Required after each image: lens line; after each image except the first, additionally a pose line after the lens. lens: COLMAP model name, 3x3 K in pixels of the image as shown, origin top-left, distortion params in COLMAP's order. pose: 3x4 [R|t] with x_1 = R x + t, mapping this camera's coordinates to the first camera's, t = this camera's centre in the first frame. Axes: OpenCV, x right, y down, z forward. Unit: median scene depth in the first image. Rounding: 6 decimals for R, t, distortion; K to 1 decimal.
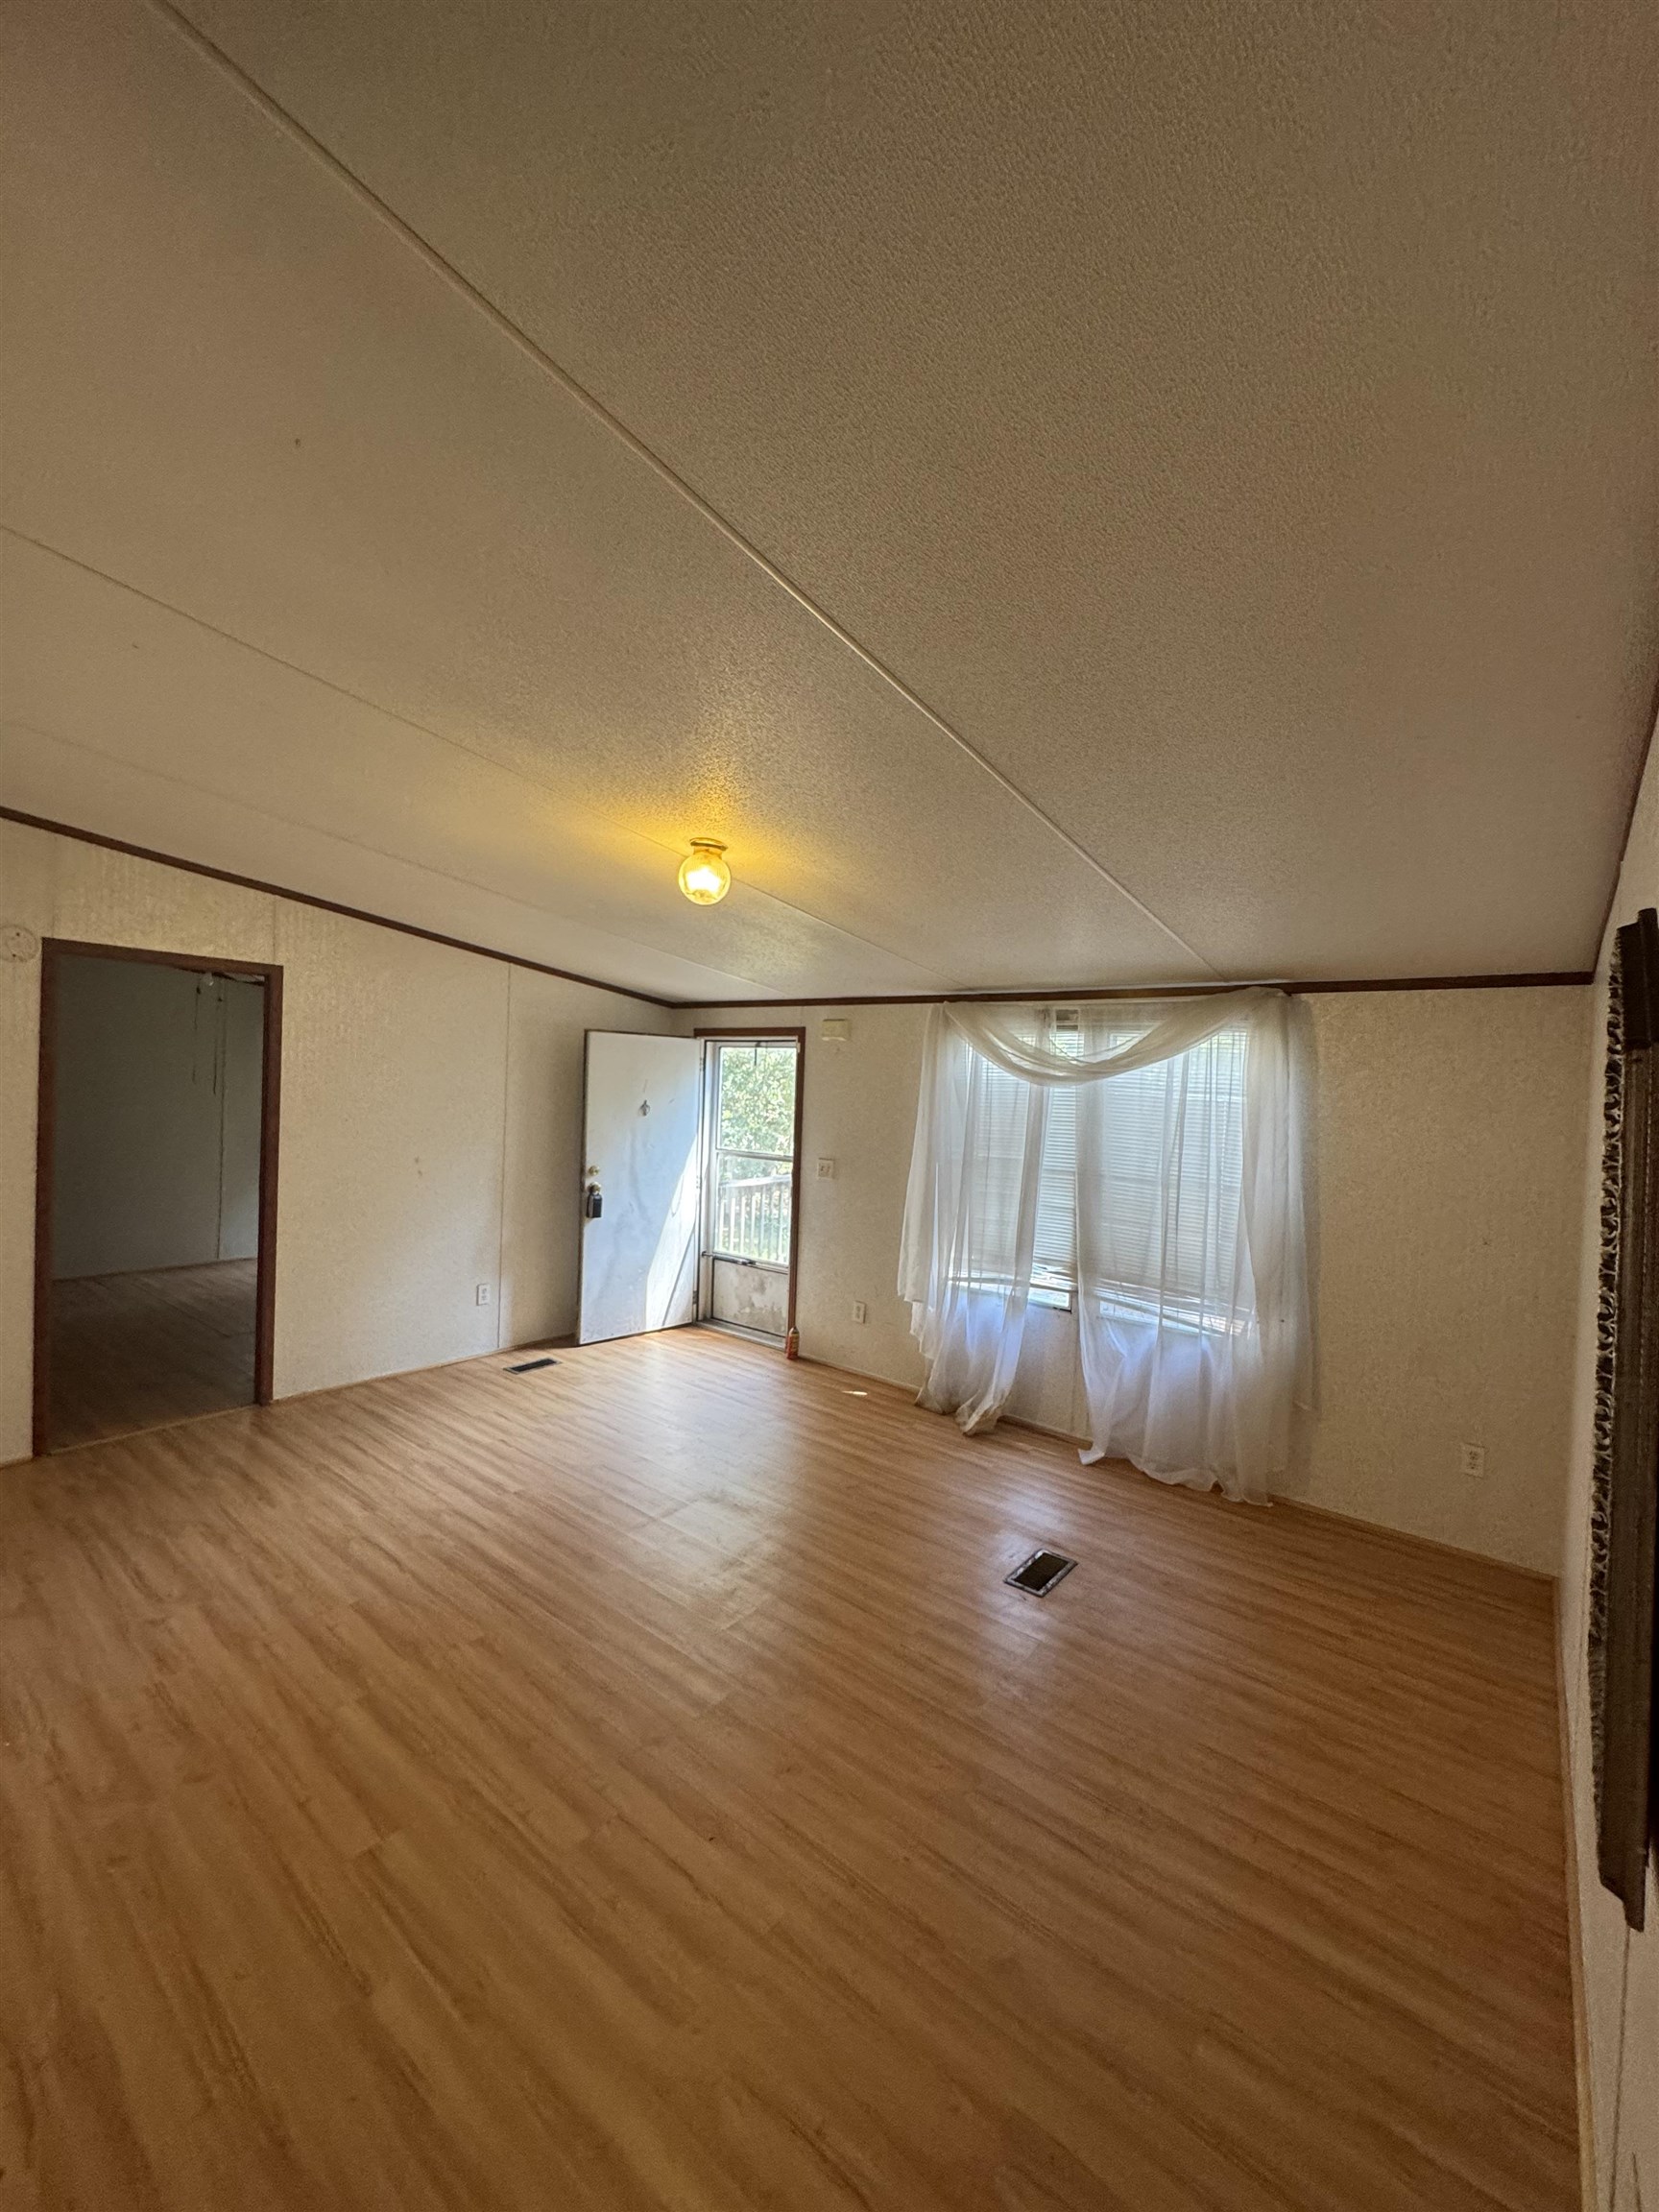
lens RADIAL K [[891.2, 0, 827.6], [0, 891.2, 1108.9], [0, 0, 1]] dist [-0.002254, -0.000096]
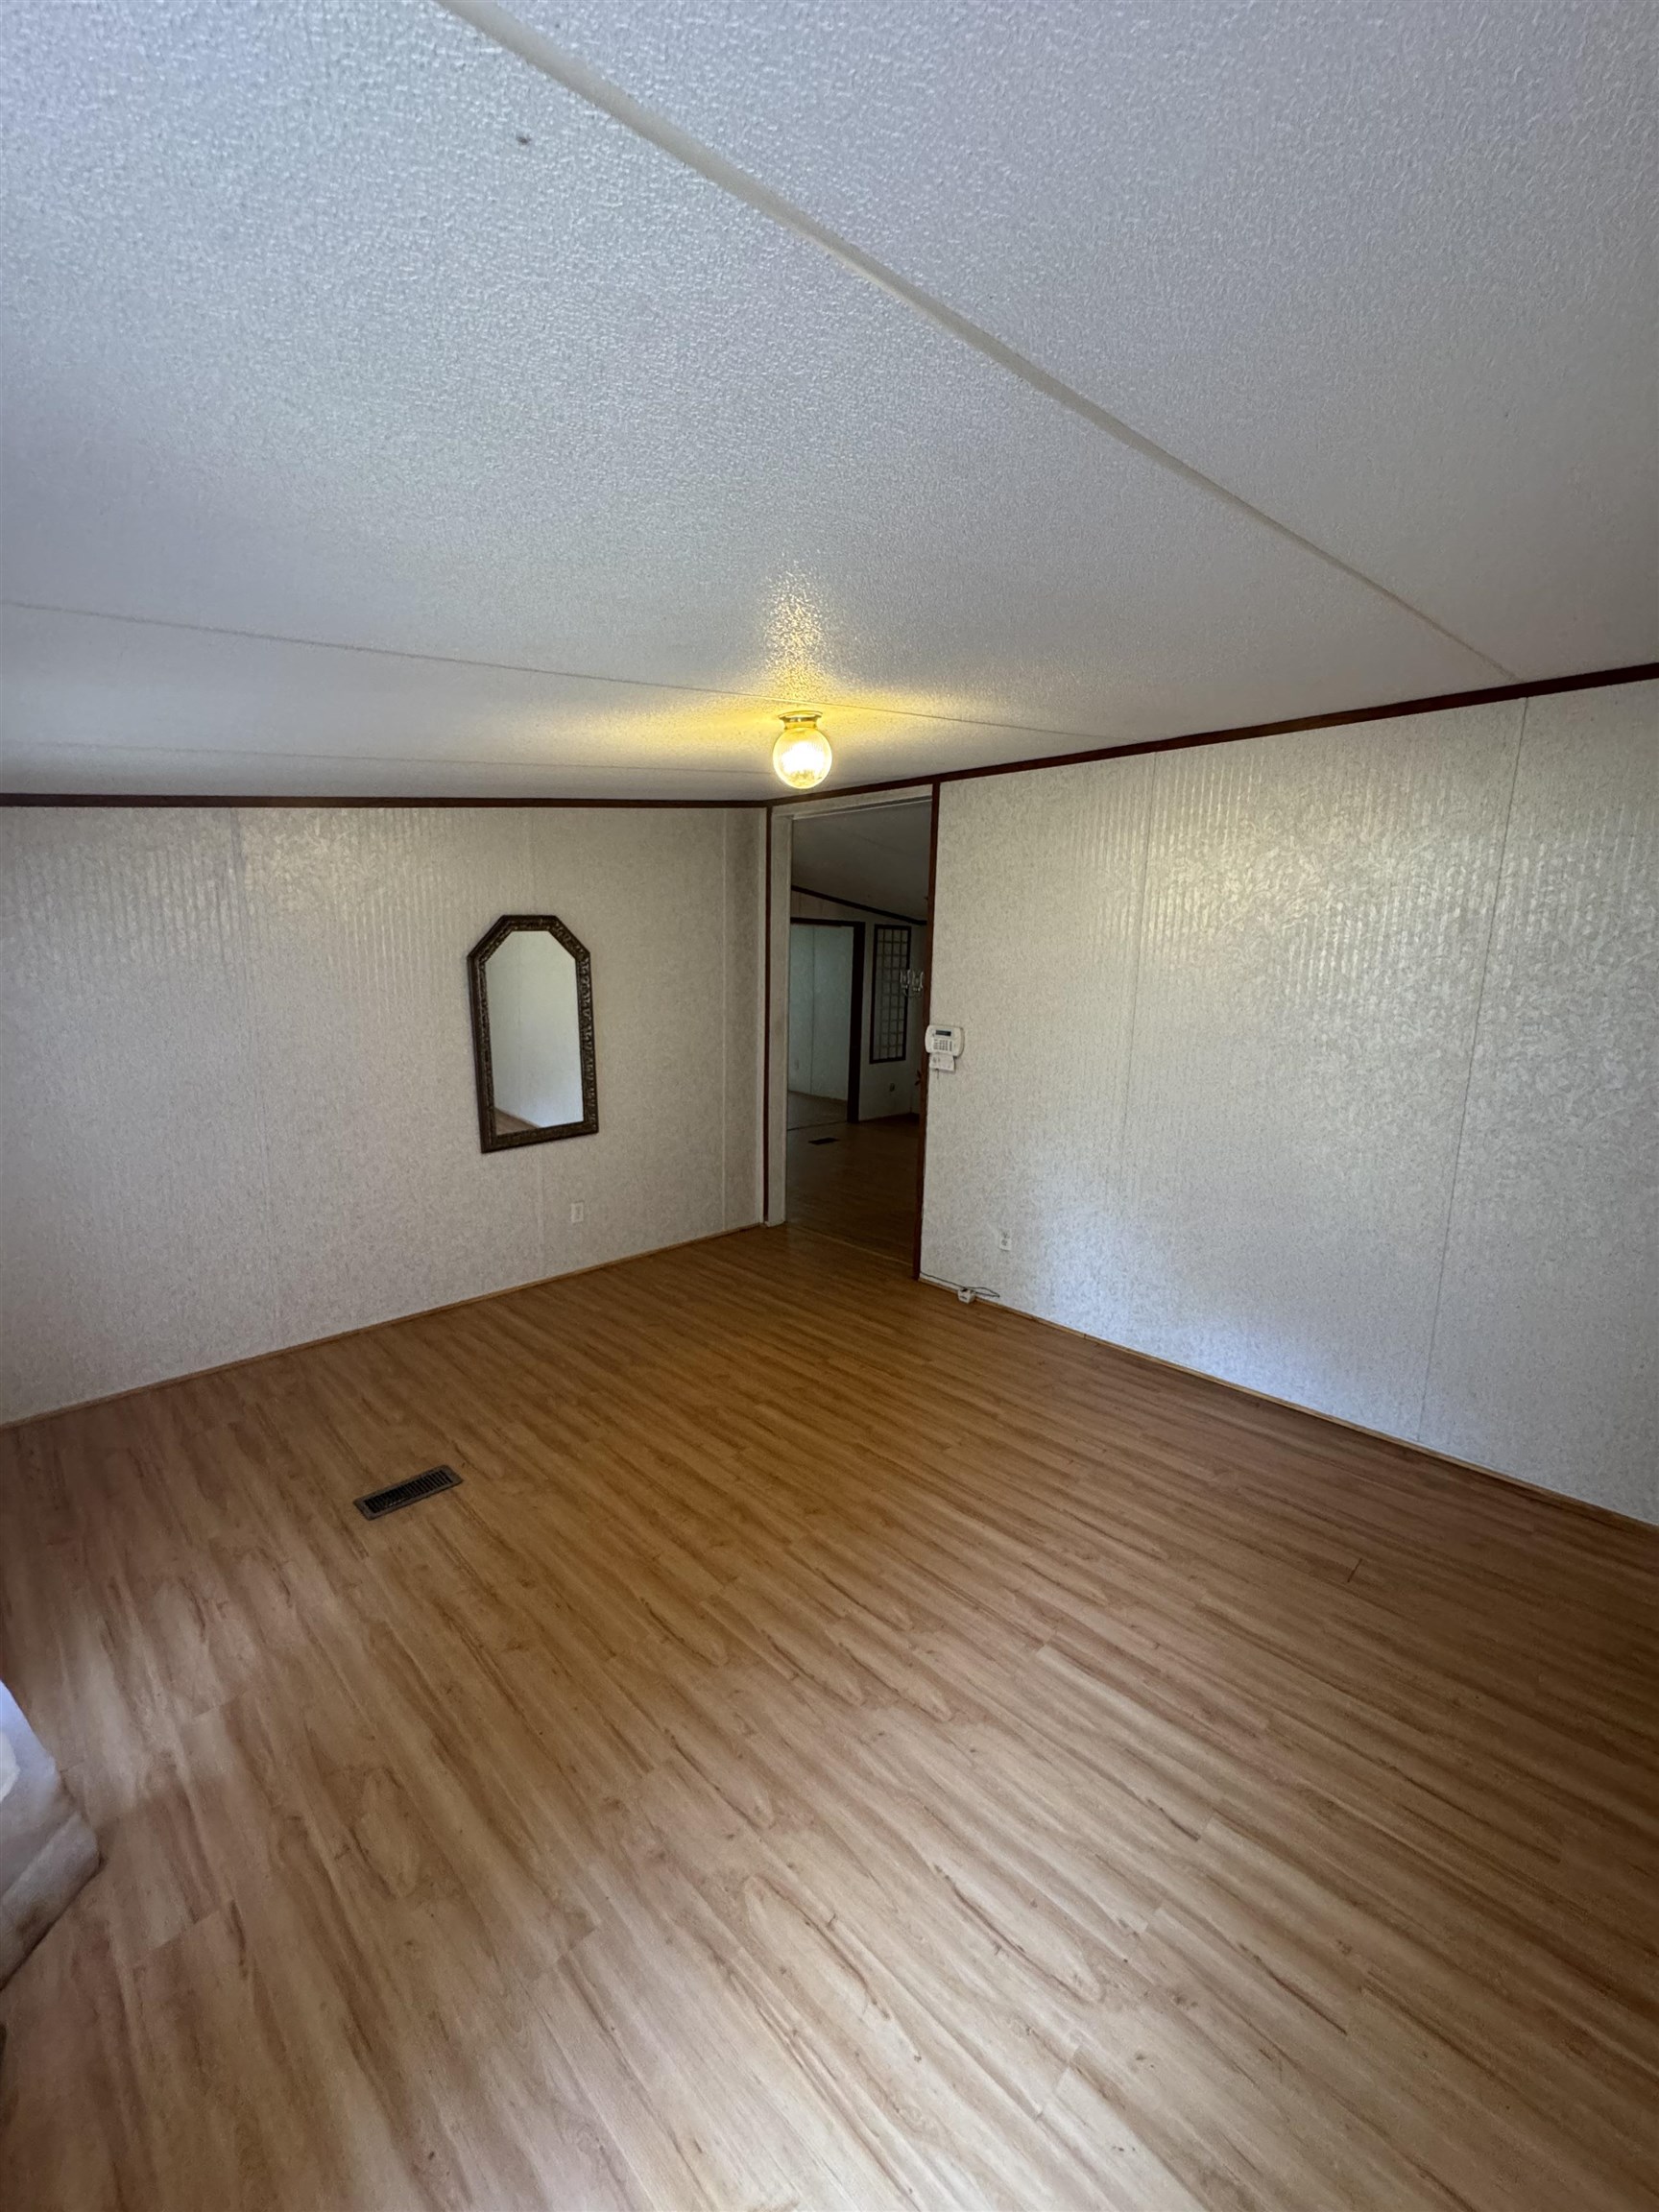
lens RADIAL K [[891.2, 0, 819.7], [0, 891.2, 1110.3], [0, 0, 1]] dist [-0.002254, -0.000096]
pose [[-0.992360, -0.083177, 0.091122, -0.265383], [-0.063747, 0.978023, 0.198512, -0.098022], [-0.105632, 0.191187, -0.975853, 1.966243]]
